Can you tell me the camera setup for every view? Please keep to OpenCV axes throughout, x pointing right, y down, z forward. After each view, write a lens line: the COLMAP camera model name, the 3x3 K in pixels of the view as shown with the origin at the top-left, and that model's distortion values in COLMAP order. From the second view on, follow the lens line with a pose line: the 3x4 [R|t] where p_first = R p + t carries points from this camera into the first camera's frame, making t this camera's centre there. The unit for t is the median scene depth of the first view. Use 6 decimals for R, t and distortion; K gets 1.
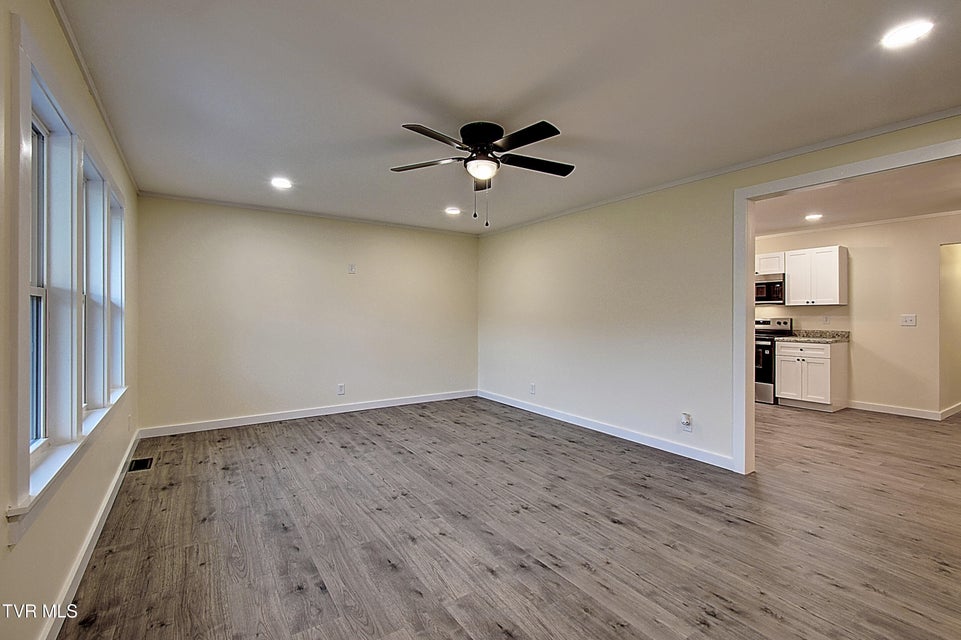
lens RADIAL K [[409.9, 0, 480.5], [0, 409.9, 320.0], [0, 0, 1]] dist [0.033080, -0.012901]
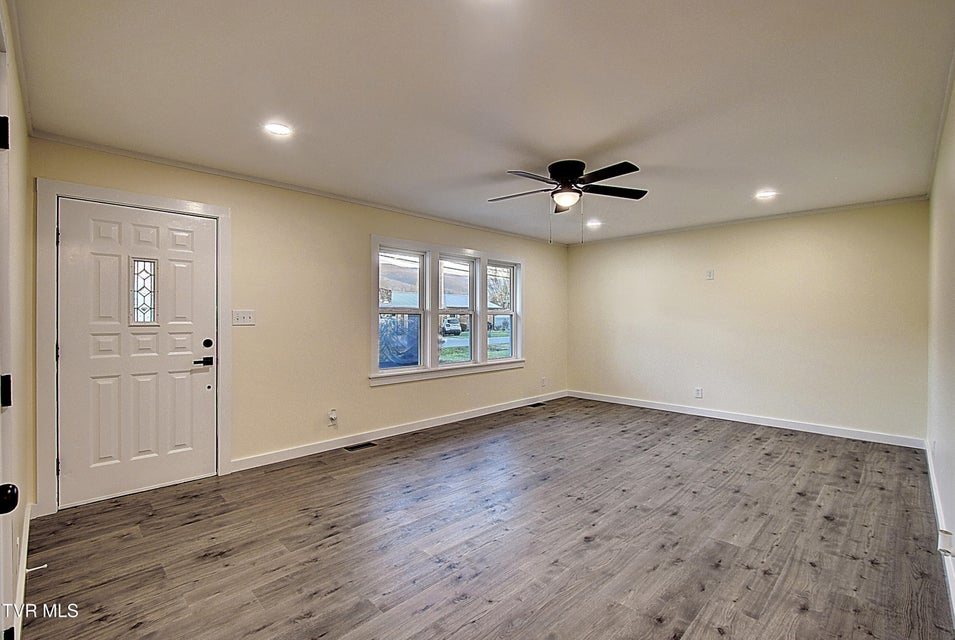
lens RADIAL K [[407.4, 0, 477.5], [0, 407.4, 320.0], [0, 0, 1]] dist [0.033080, -0.012901]
pose [[0.217325, -0.005850, -0.976082, 0.870574], [-0.009638, 0.999920, -0.008138, 0.006783], [0.976052, 0.011176, 0.217252, 0.411113]]
